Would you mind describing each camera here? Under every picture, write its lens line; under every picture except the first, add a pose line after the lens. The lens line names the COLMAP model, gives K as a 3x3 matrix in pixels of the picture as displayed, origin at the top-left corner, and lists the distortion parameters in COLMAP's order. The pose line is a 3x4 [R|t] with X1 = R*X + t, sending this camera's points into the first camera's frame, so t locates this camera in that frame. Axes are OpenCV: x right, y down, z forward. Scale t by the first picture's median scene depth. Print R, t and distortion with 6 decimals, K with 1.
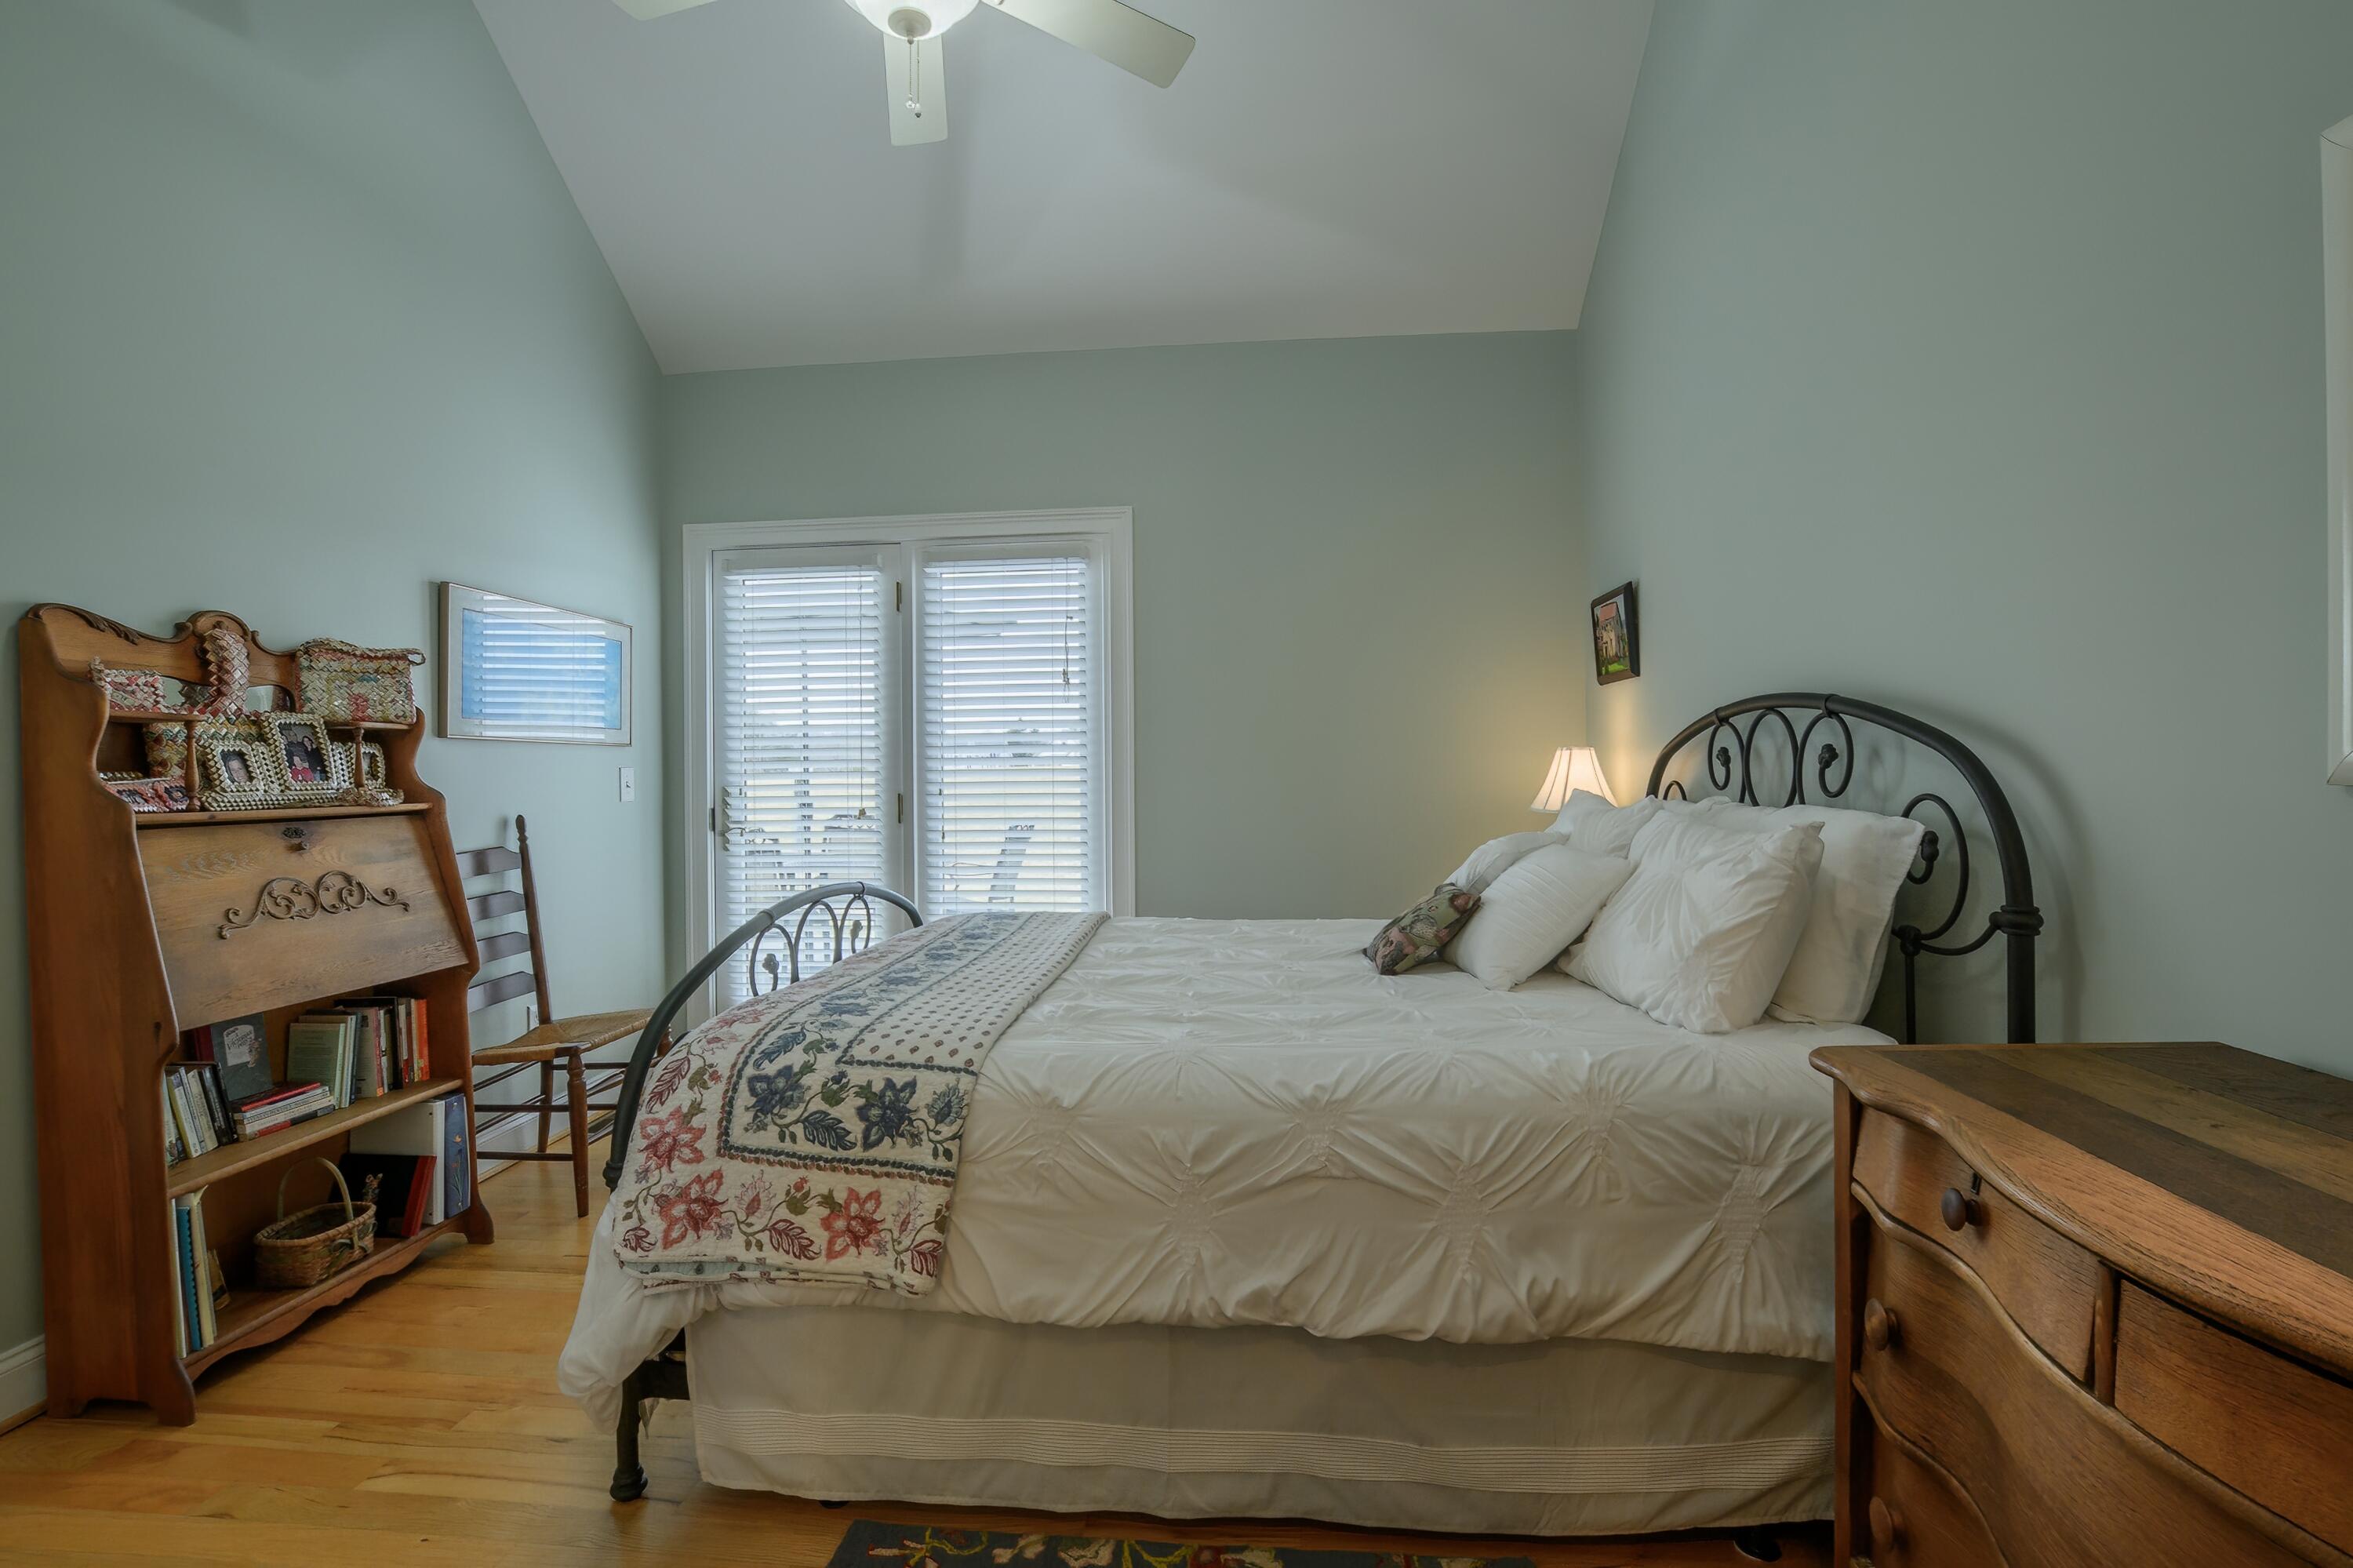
lens RADIAL K [[1042.0, 0, 1176.0], [0, 1042.0, 775.4], [0, 0, 1]] dist [-0.030331, 0.000666]
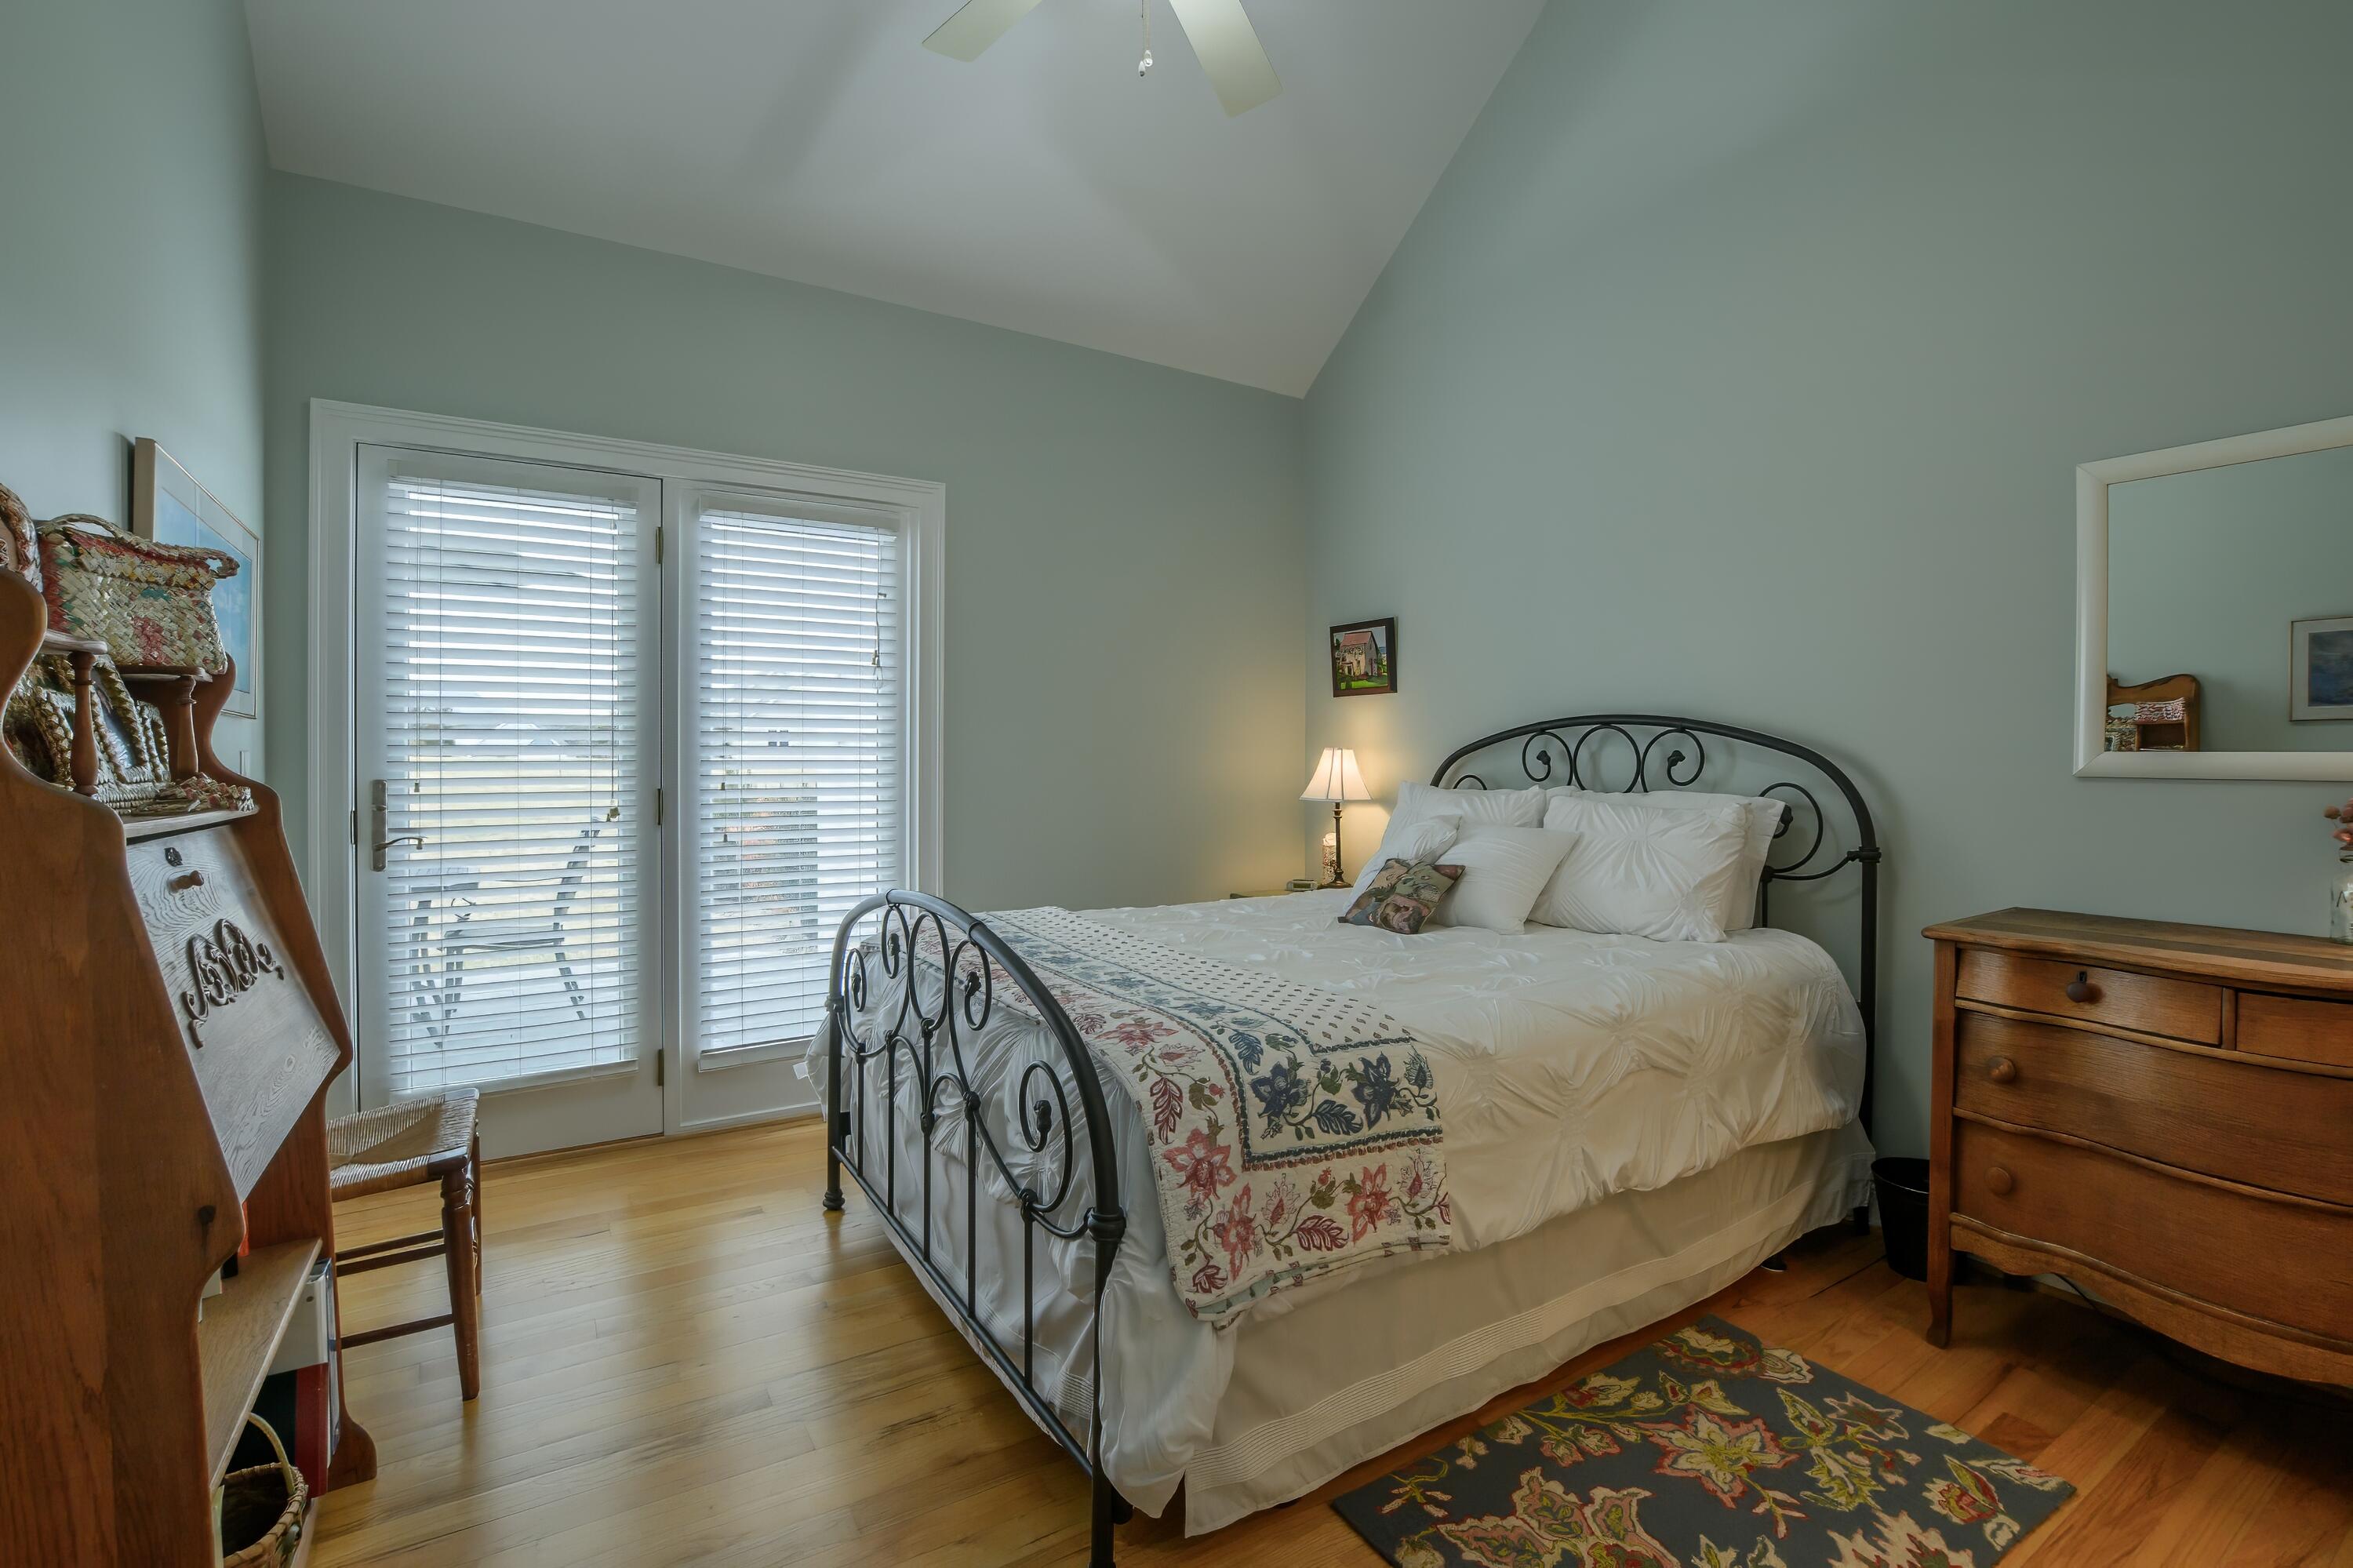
lens RADIAL K [[1042.0, 0, 1171.5], [0, 1042.0, 780.6], [0, 0, 1]] dist [-0.030331, 0.000666]
pose [[0.798019, -0.000049, 0.602633, -1.067873], [-0.004833, 0.999967, 0.006480, 0.009726], [-0.602613, -0.008084, 0.797993, 0.293830]]
